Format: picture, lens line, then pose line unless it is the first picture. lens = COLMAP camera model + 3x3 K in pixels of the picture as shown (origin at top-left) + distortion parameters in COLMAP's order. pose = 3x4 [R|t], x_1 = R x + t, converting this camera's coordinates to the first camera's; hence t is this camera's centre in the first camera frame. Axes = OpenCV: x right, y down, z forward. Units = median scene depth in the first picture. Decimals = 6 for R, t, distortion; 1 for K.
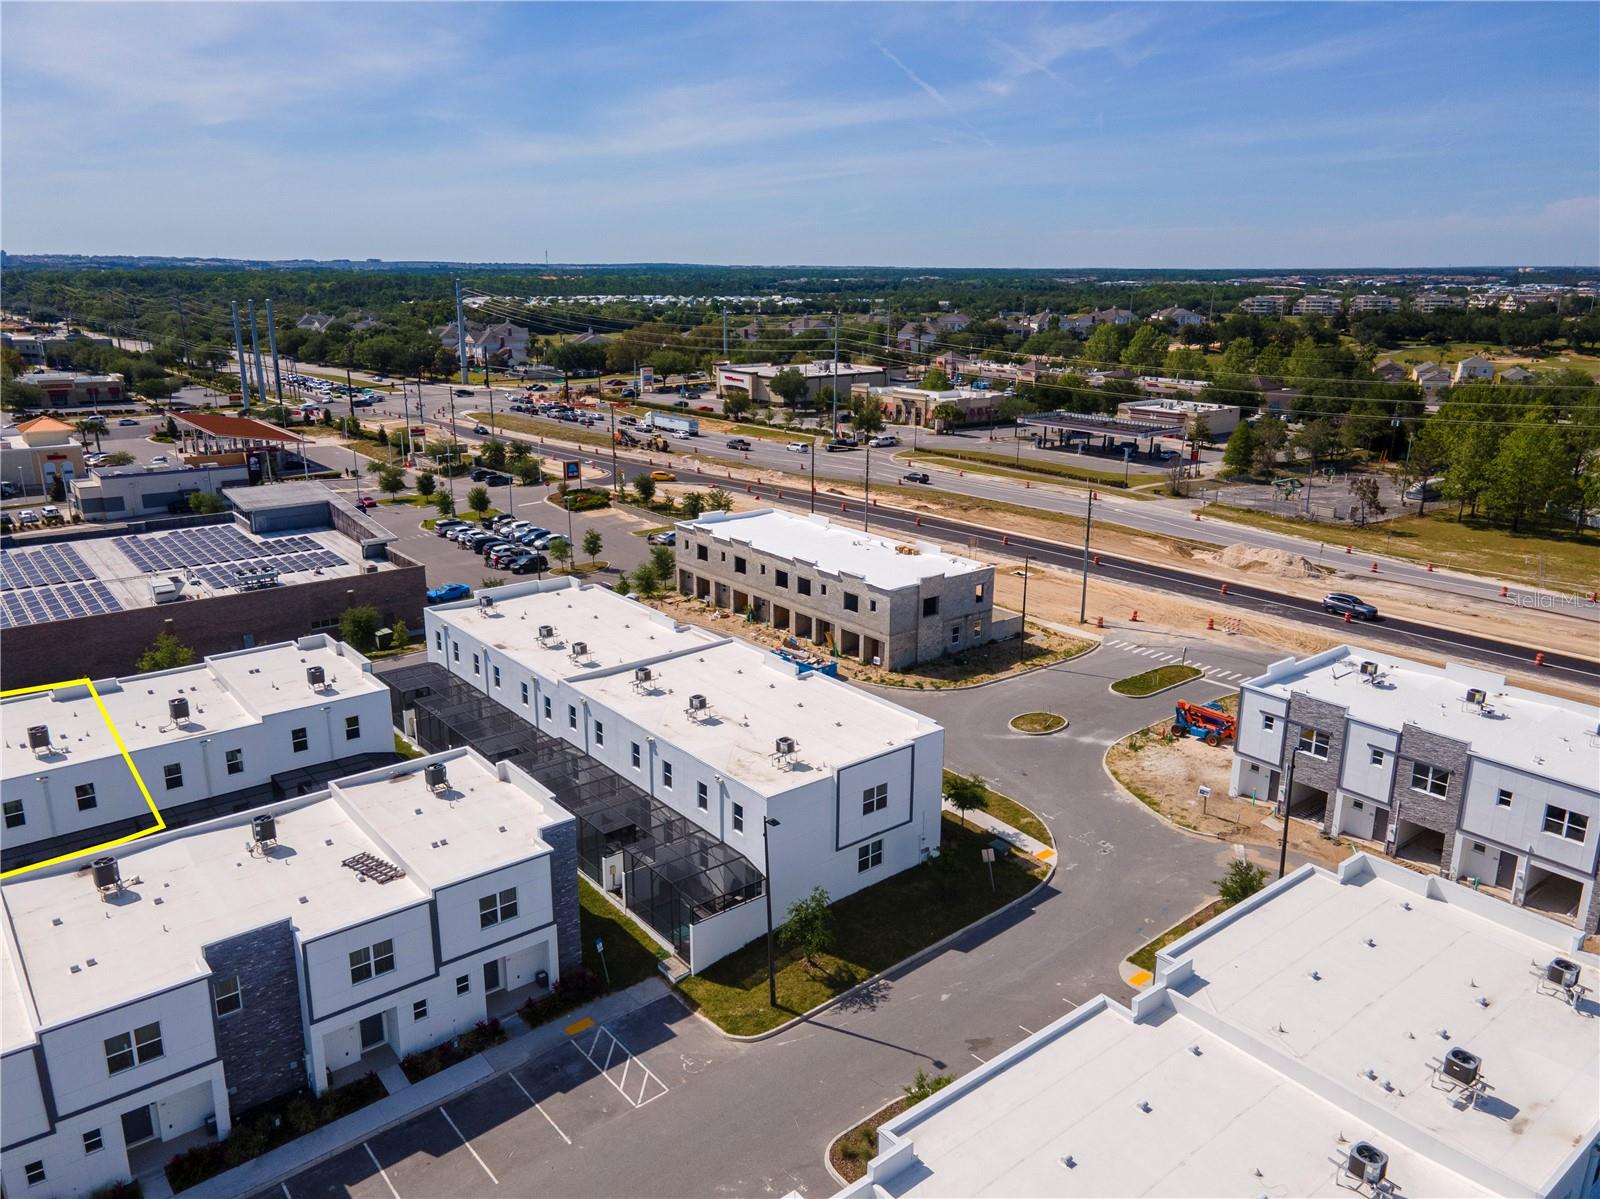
lens RADIAL K [[1163.0, 0, 800.0], [0, 1163.0, 599.5], [0, 0, 1]] dist [0.032556, 0.001372]
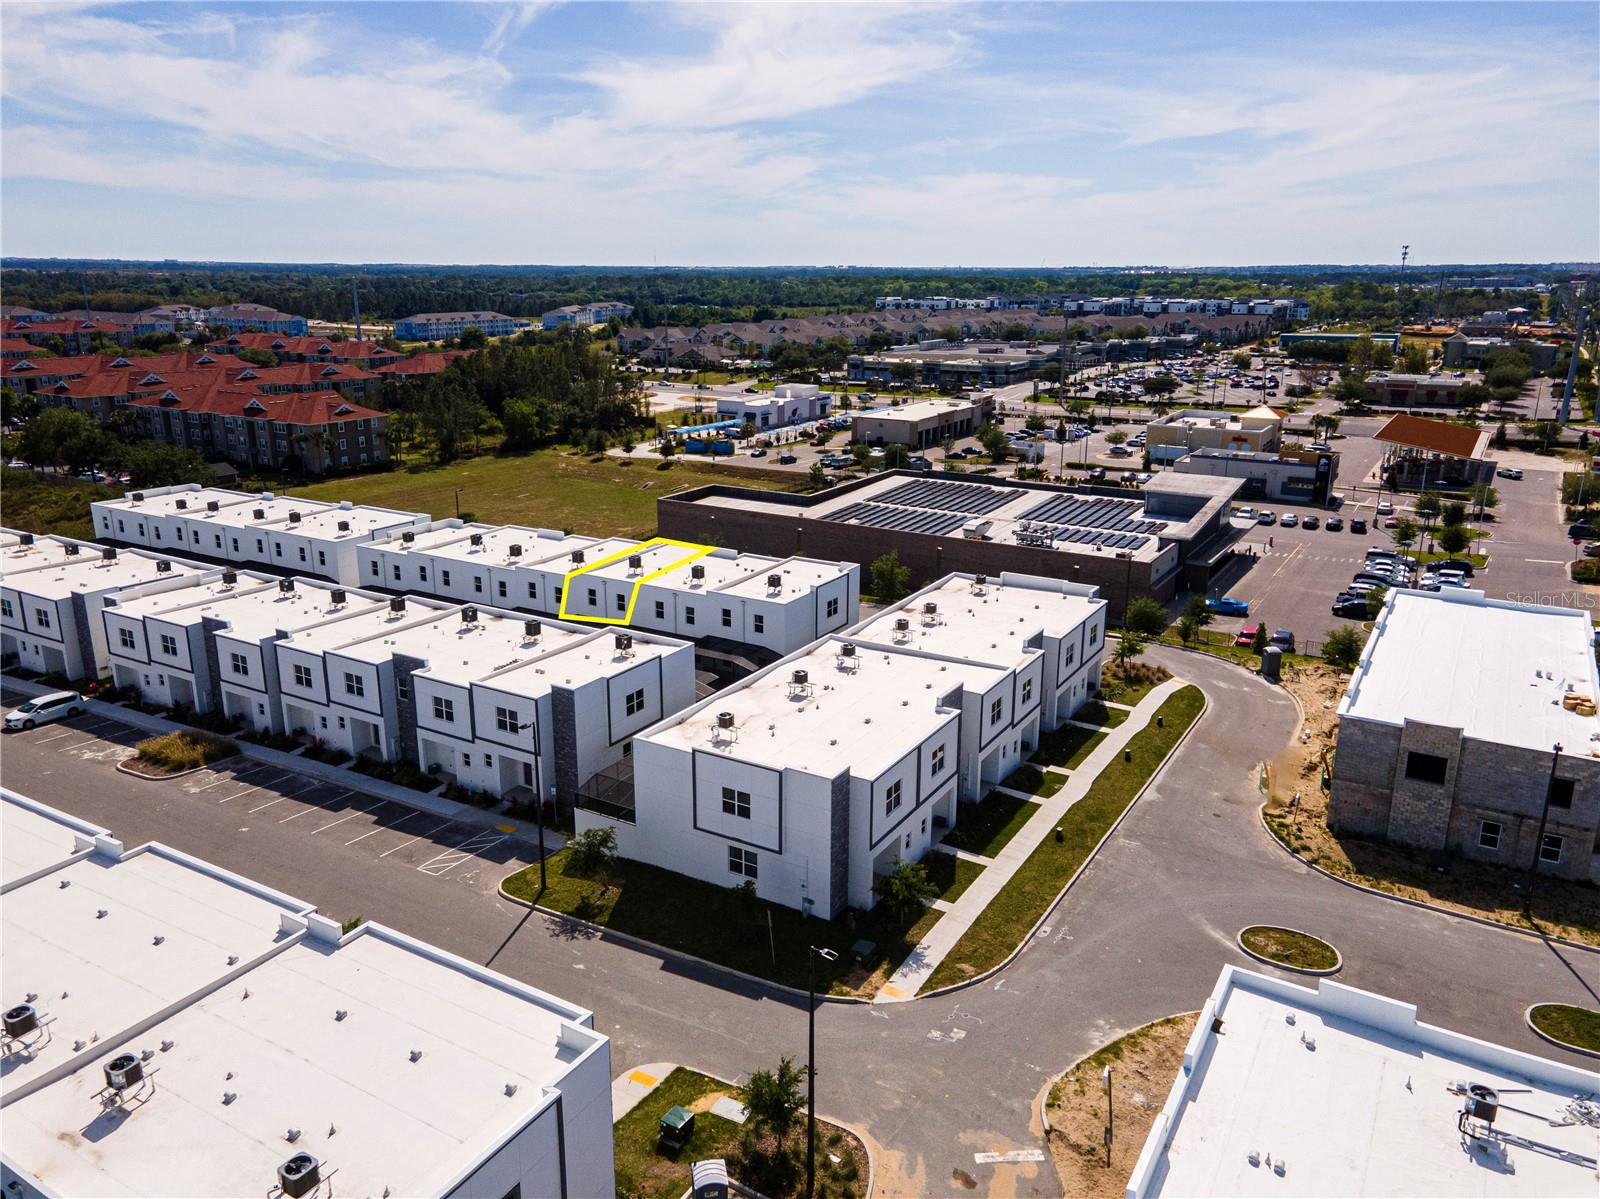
lens RADIAL K [[1163.0, 0, 800.0], [0, 1163.0, 599.5], [0, 0, 1]] dist [0.032556, 0.001372]
pose [[0.346936, 0.256416, -0.902157, 0.902103], [-0.263228, 0.949861, 0.168747, -0.165564], [0.900193, 0.178928, 0.397036, 0.620791]]
